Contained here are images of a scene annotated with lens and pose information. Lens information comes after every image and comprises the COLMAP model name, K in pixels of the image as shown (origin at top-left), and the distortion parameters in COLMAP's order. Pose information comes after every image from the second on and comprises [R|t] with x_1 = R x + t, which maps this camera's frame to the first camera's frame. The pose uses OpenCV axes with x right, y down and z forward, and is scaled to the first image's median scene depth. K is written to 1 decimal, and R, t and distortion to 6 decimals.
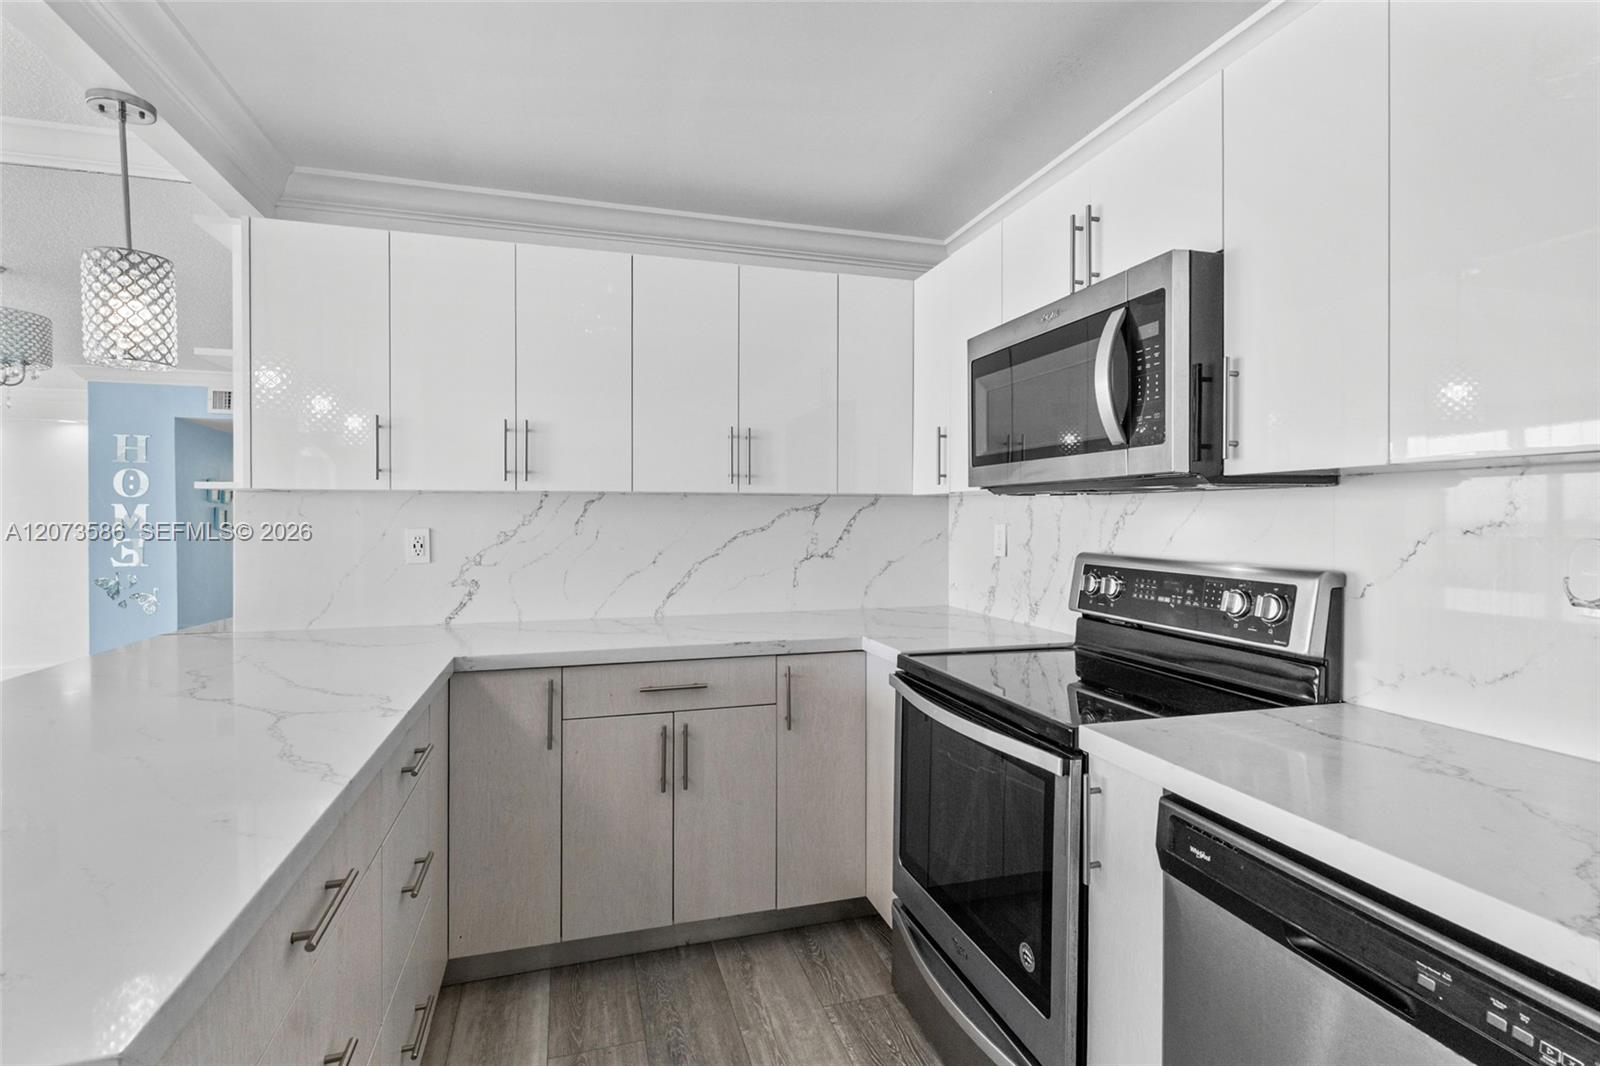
lens RADIAL K [[766.8, 0, 798.3], [0, 766.8, 523.2], [0, 0, 1]] dist [0.000516, 0.000624]
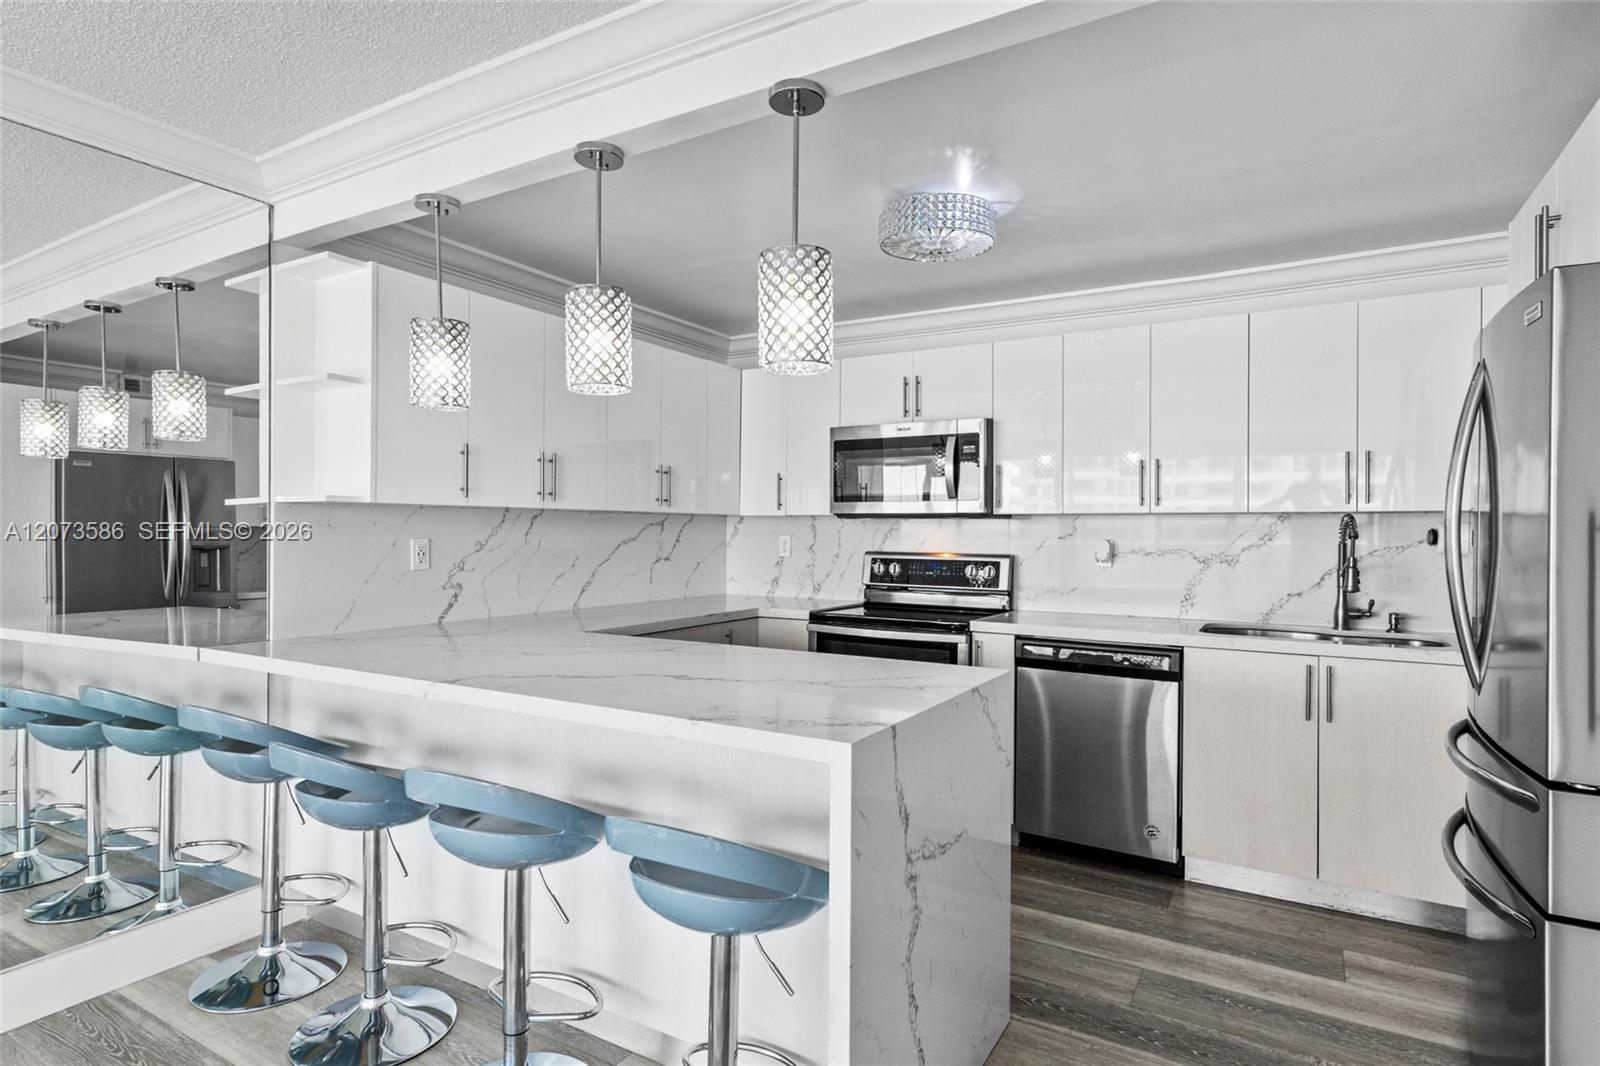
lens RADIAL K [[854.0, 0, 800.0], [0, 854.0, 533.0], [0, 0, 1]] dist [-0.000745, -0.000381]
pose [[0.732374, 0.003735, 0.680892, -0.943791], [-0.000235, 0.999986, -0.005232, 0.005204], [-0.680902, 0.003672, 0.732365, -0.293053]]
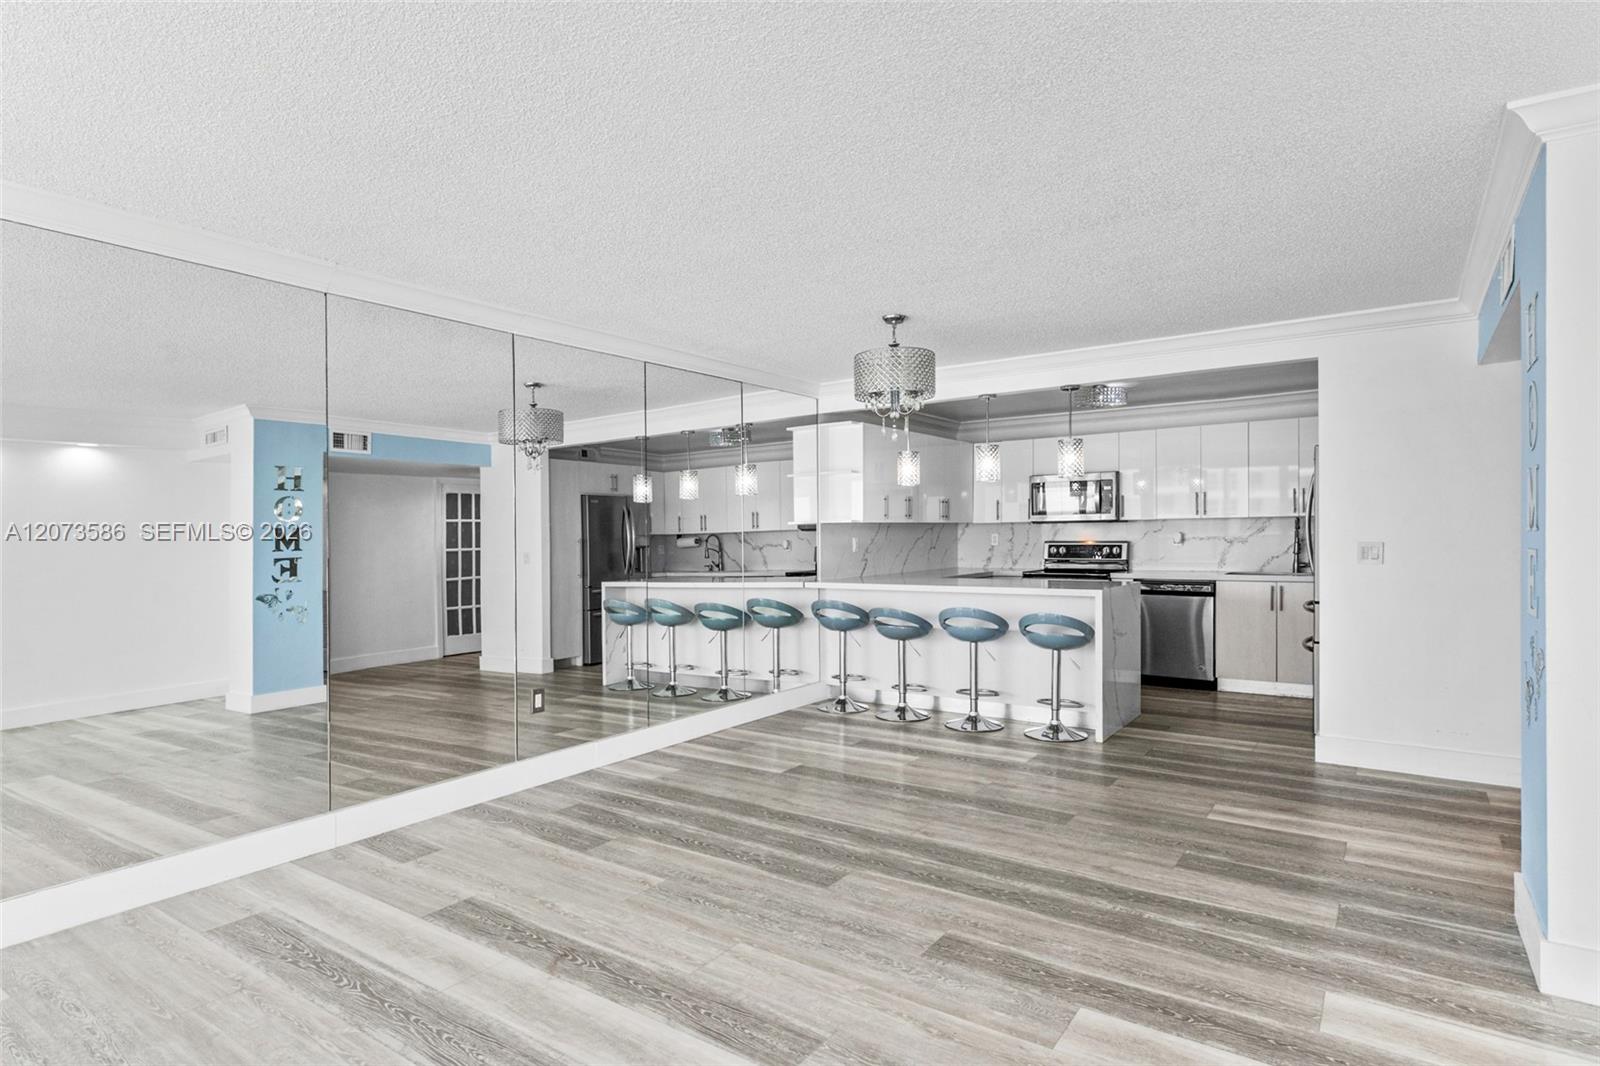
lens RADIAL K [[843.4, 0, 802.3], [0, 843.4, 563.3], [0, 0, 1]] dist [-0.000512, 0.000159]
pose [[0.783179, -0.032356, 0.620955, -2.318850], [0.019060, 0.999425, 0.028037, 0.009600], [-0.621505, -0.010123, 0.783345, -1.011684]]
